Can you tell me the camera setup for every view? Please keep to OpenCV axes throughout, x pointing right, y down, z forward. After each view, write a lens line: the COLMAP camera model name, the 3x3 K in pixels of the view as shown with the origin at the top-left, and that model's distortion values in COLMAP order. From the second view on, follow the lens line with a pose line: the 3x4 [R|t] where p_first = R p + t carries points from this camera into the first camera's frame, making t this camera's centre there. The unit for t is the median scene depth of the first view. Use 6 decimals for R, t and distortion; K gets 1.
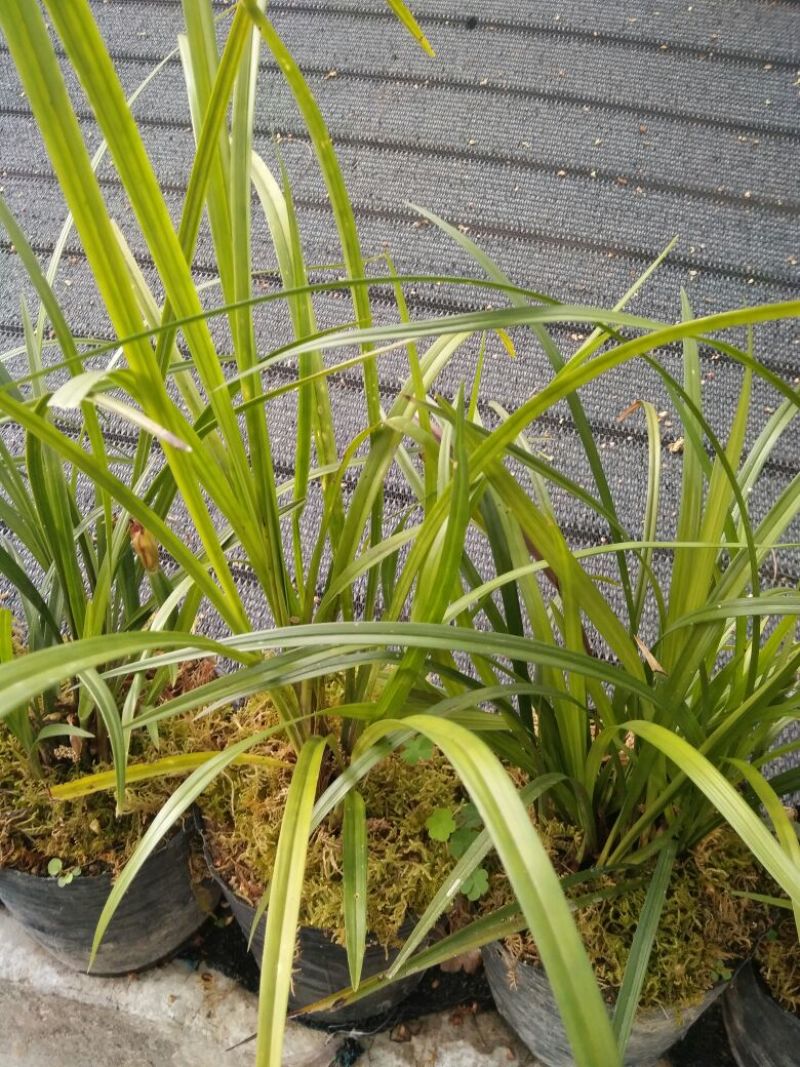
lens RADIAL K [[861.8, 0, 391.8], [0, 861.8, 519.4], [0, 0, 1]] dist [0.057092, -0.078659]
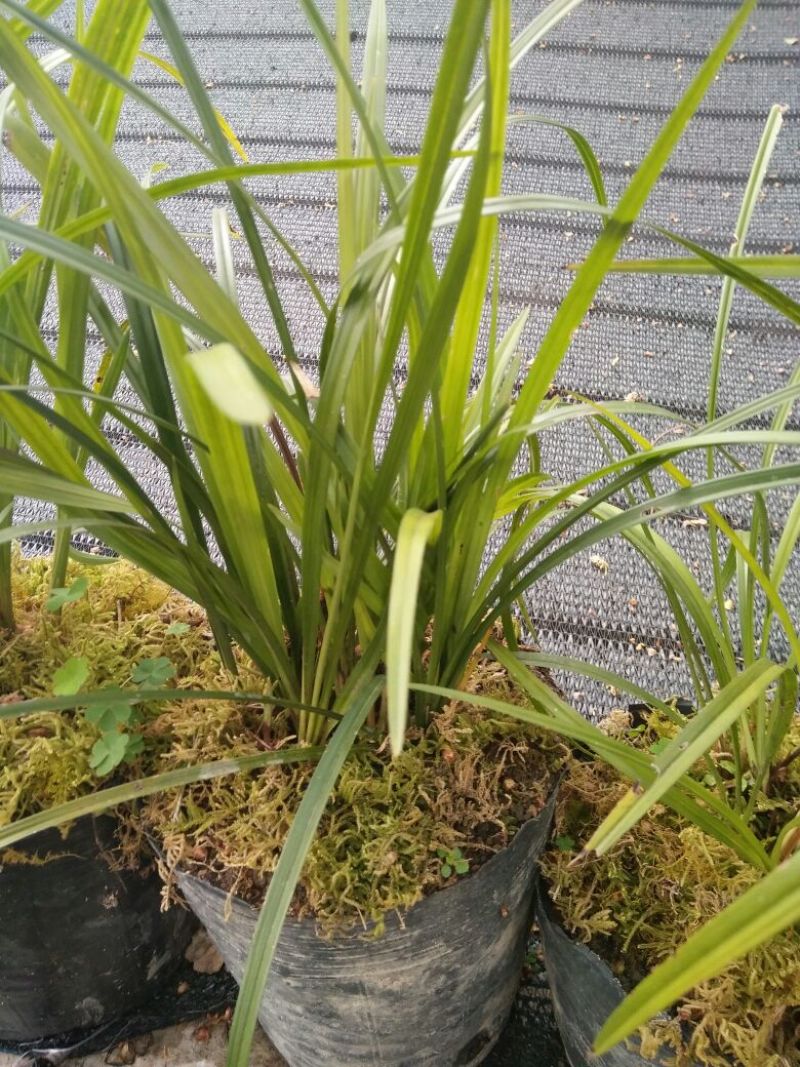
lens RADIAL K [[861.8, 0, 391.8], [0, 861.8, 519.4], [0, 0, 1]] dist [0.057092, -0.078659]
pose [[0.999403, -0.034418, 0.002986, 0.144716], [0.034487, 0.988801, -0.145198, 0.150628], [0.002045, 0.145214, 0.989398, 0.122664]]
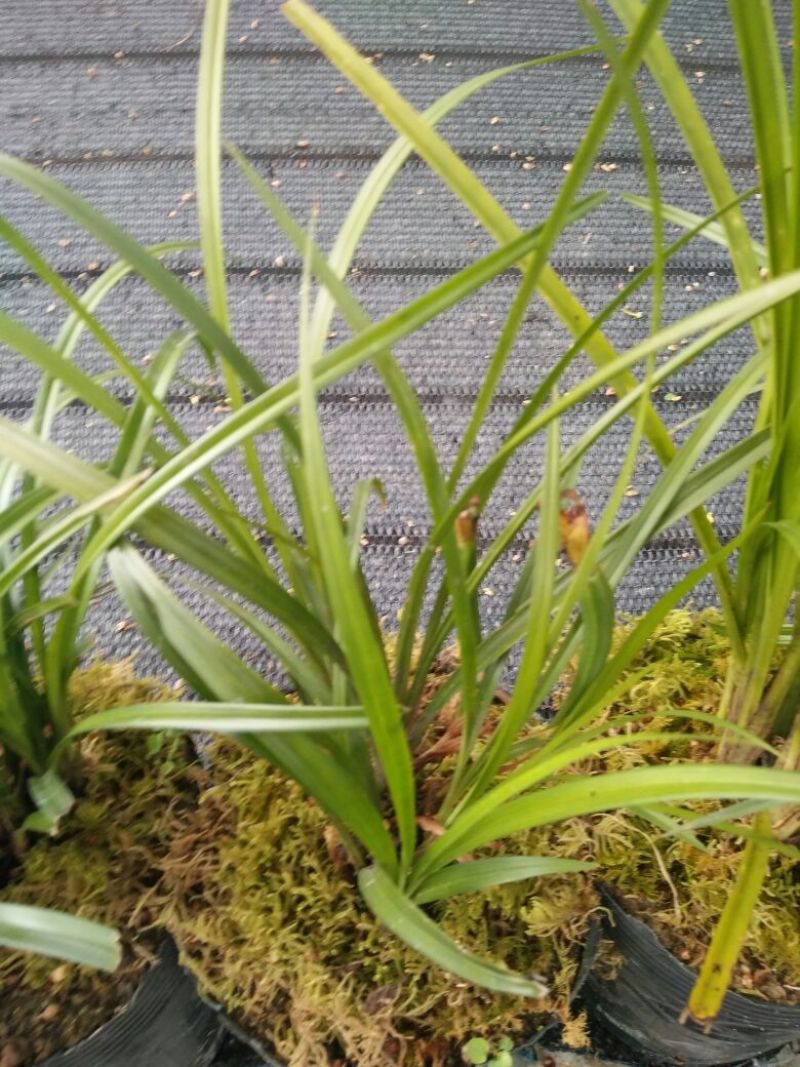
lens RADIAL K [[861.8, 0, 391.8], [0, 861.8, 519.4], [0, 0, 1]] dist [0.057092, -0.078659]
pose [[0.947959, -0.240055, 0.209160, -0.232073], [0.216330, 0.967615, 0.130087, -0.035476], [-0.233615, -0.078070, 0.969190, 0.203502]]
